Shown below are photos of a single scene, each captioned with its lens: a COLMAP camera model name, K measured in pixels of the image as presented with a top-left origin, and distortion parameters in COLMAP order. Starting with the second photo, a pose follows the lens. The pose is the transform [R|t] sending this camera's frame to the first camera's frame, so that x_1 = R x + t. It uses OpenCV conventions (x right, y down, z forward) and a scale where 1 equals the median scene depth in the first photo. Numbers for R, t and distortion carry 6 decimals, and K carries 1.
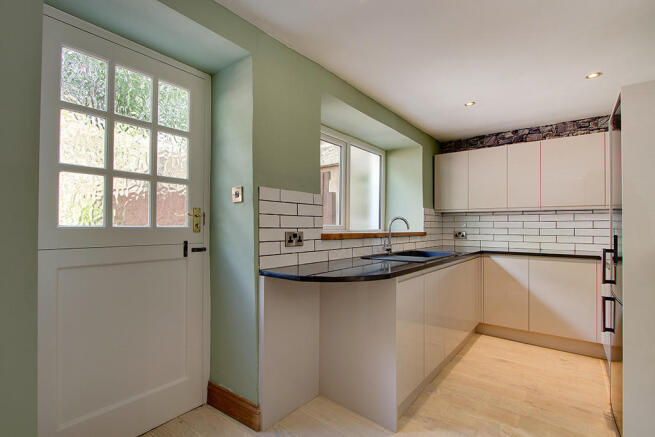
lens RADIAL K [[310.1, 0, 330.0], [0, 310.1, 219.8], [0, 0, 1]] dist [0.000876, 0.000230]
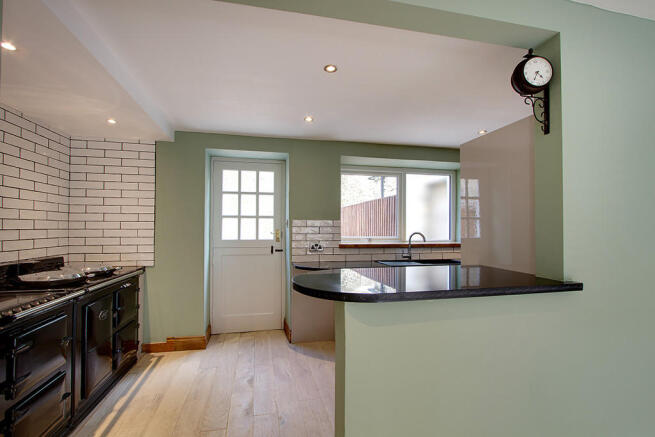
lens RADIAL K [[310.1, 0, 329.7], [0, 310.1, 221.0], [0, 0, 1]] dist [0.000876, 0.000230]
pose [[0.773614, -0.012726, -0.633530, 0.765899], [0.013213, 0.999905, -0.003951, -0.056988], [0.633520, -0.005315, 0.773708, -0.233868]]
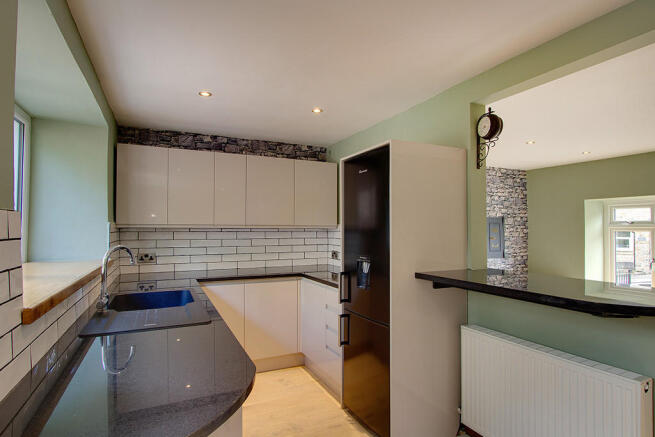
lens RADIAL K [[351.1, 0, 322.6], [0, 351.1, 224.5], [0, 0, 1]] dist [-0.004888, -0.000347]
pose [[0.453748, 0.005365, 0.891114, -0.198735], [-0.015944, 0.999871, 0.002099, -0.057347], [-0.890987, -0.015160, 0.453775, 0.355132]]
